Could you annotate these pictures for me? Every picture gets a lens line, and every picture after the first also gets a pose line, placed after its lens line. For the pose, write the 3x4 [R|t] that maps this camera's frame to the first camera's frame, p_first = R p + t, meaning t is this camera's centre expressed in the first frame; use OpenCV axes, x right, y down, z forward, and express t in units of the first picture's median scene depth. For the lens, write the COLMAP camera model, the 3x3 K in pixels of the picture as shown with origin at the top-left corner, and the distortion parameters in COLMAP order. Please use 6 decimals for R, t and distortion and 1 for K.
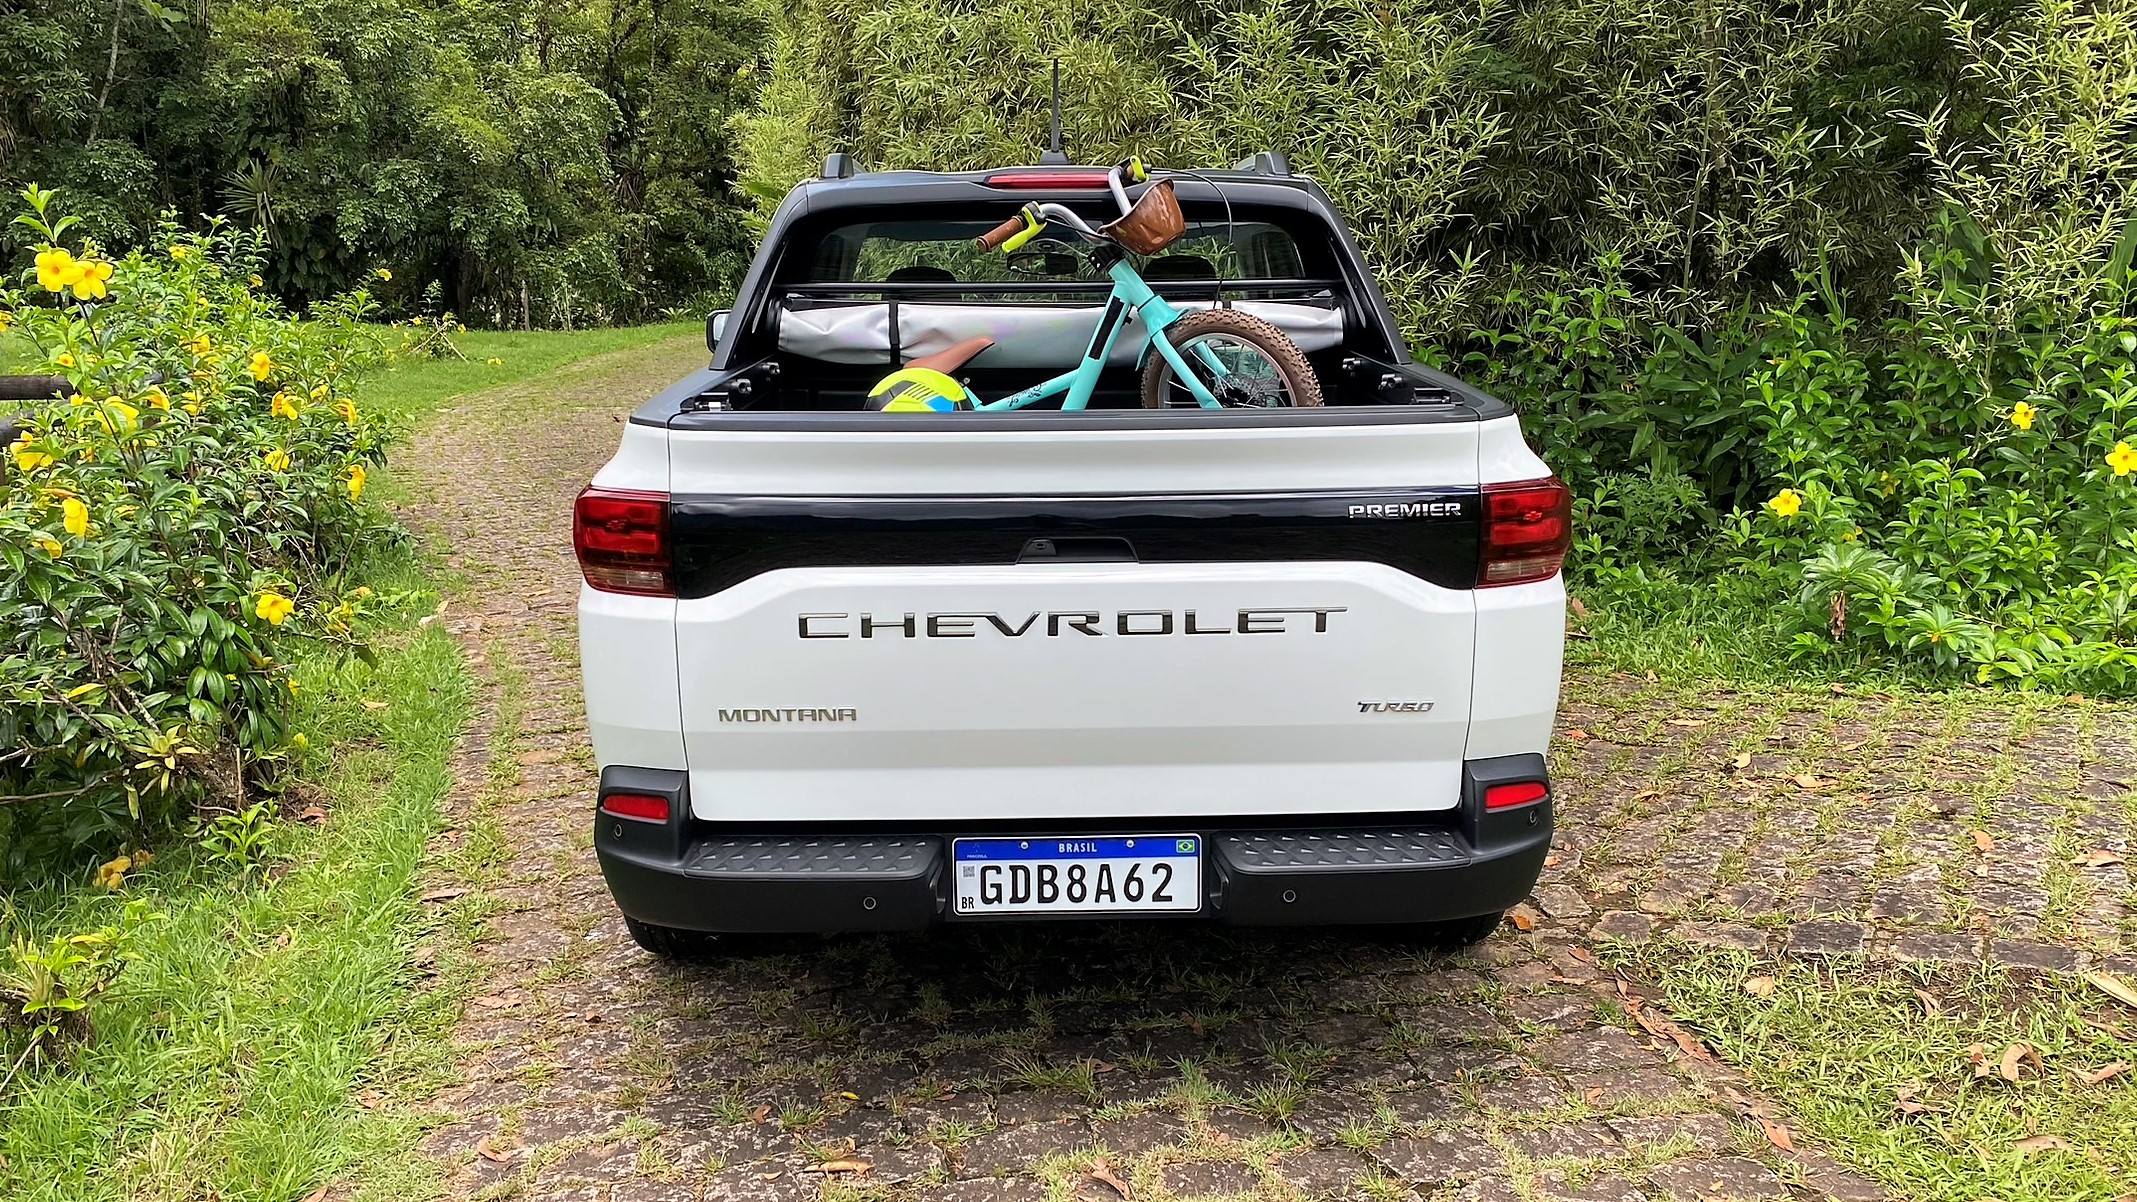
lens RADIAL K [[1469.5, 0, 1068.5], [0, 1469.5, 601.0], [0, 0, 1]] dist [0.004201, -0.019593]
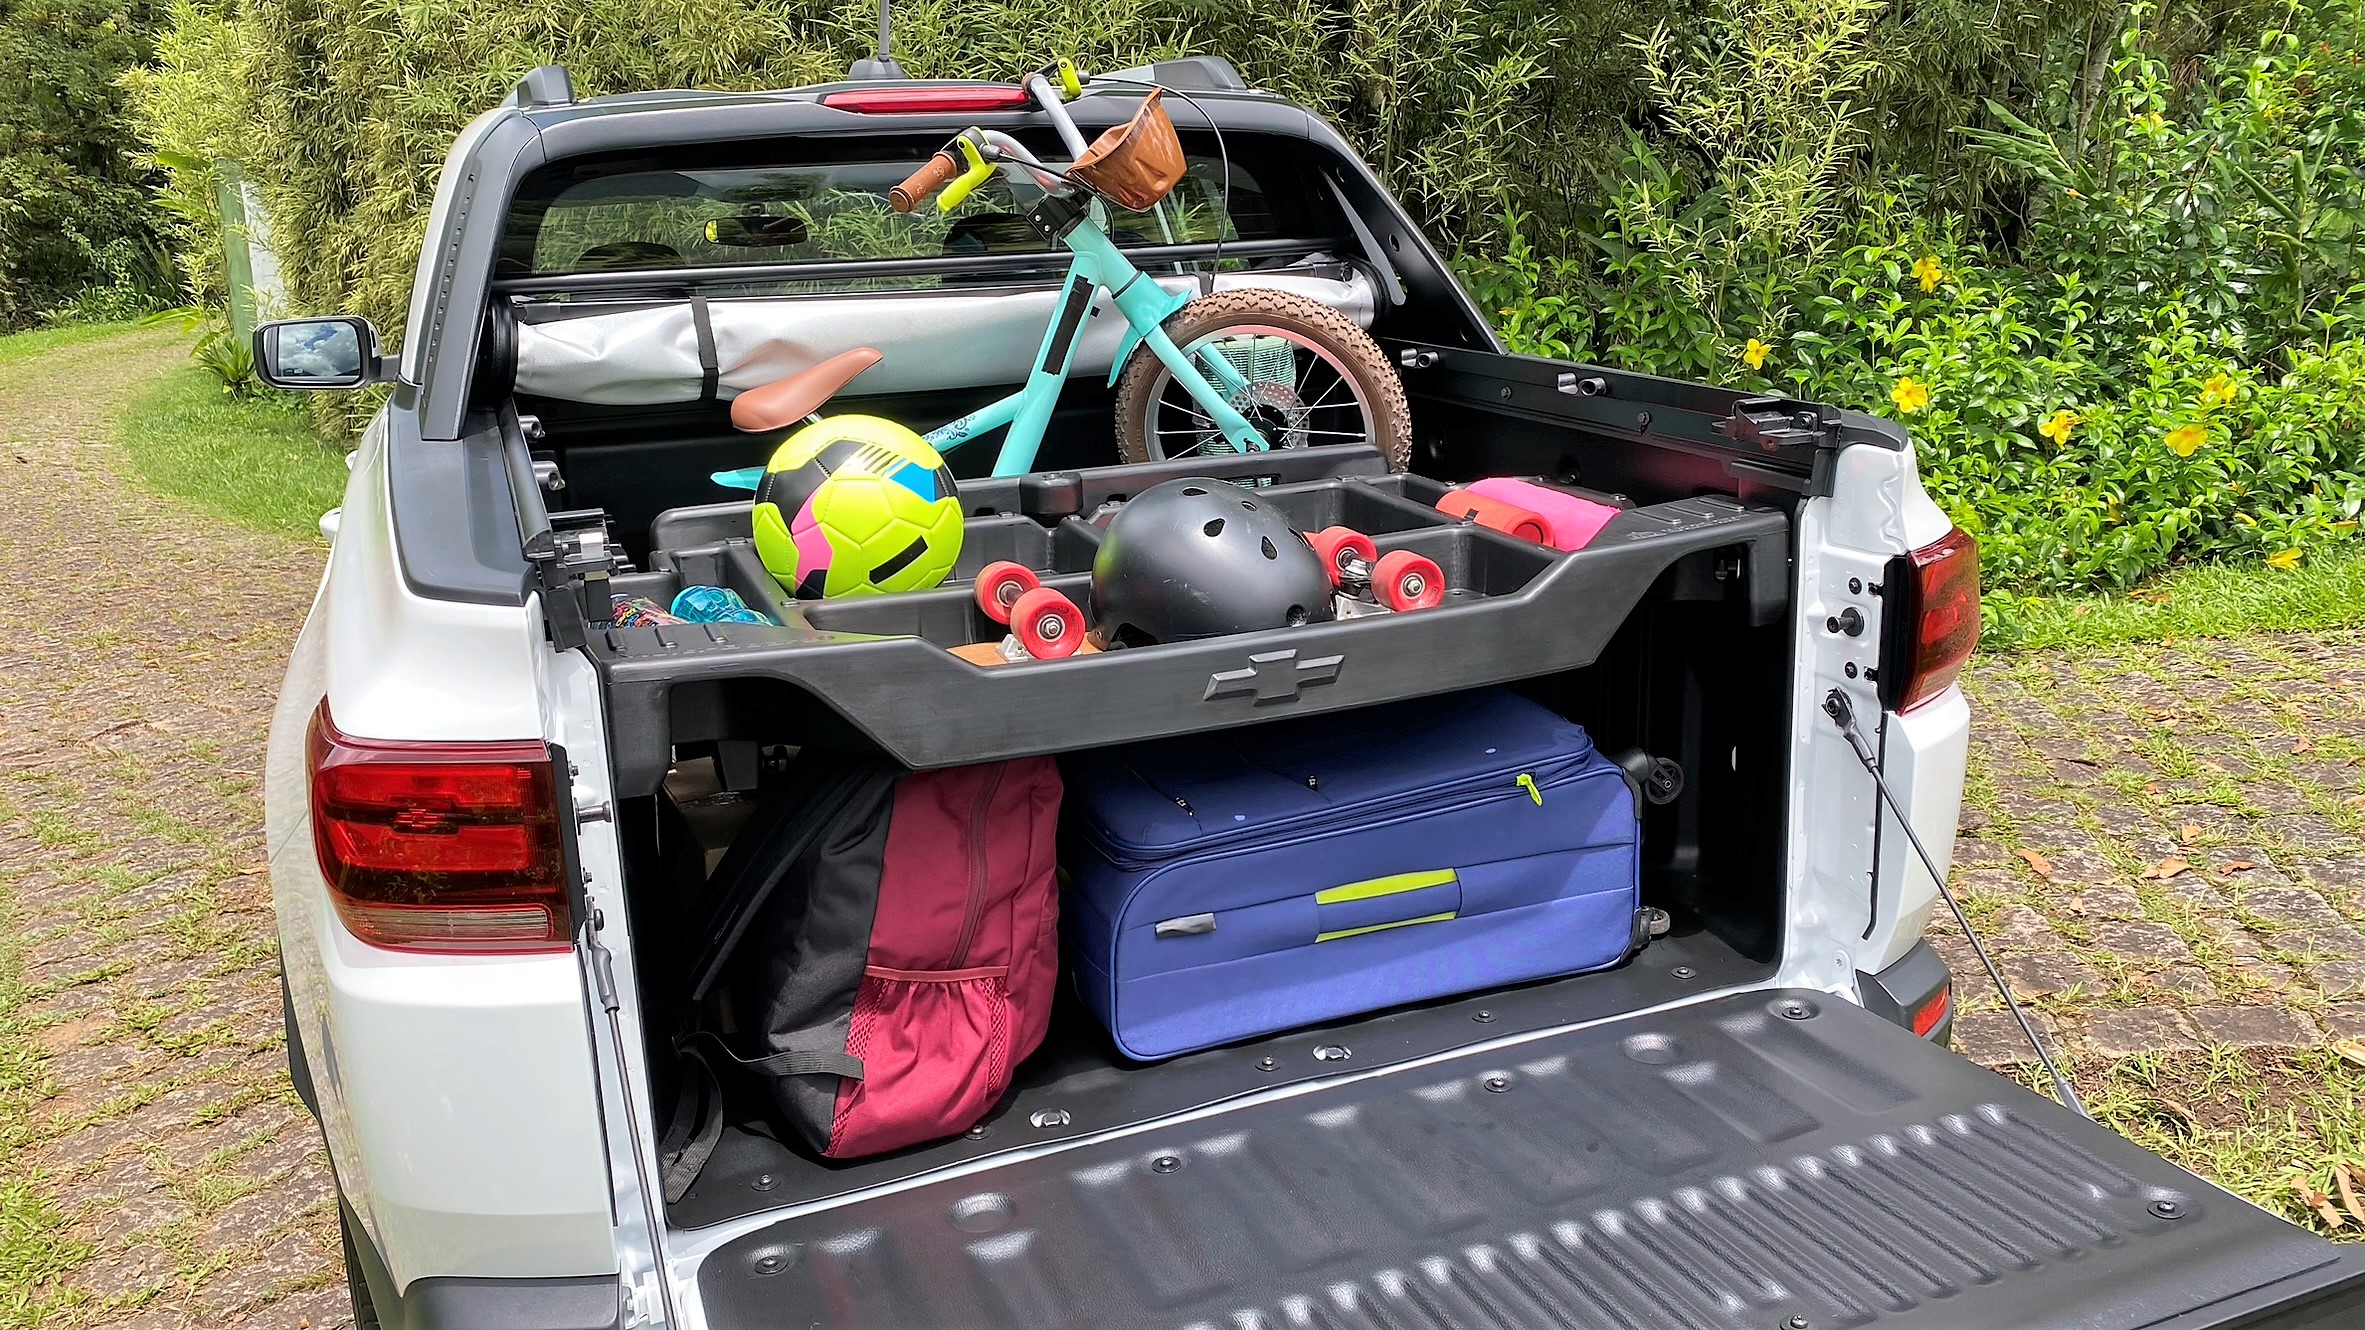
lens RADIAL K [[1626.3, 0, 1182.5], [0, 1626.3, 665.0], [0, 0, 1]] dist [0.004201, -0.019593]
pose [[0.946197, -0.116419, 0.301925, -0.156051], [0.103823, 0.992933, 0.057494, -0.071454], [-0.306485, -0.023054, 0.951596, 0.292698]]
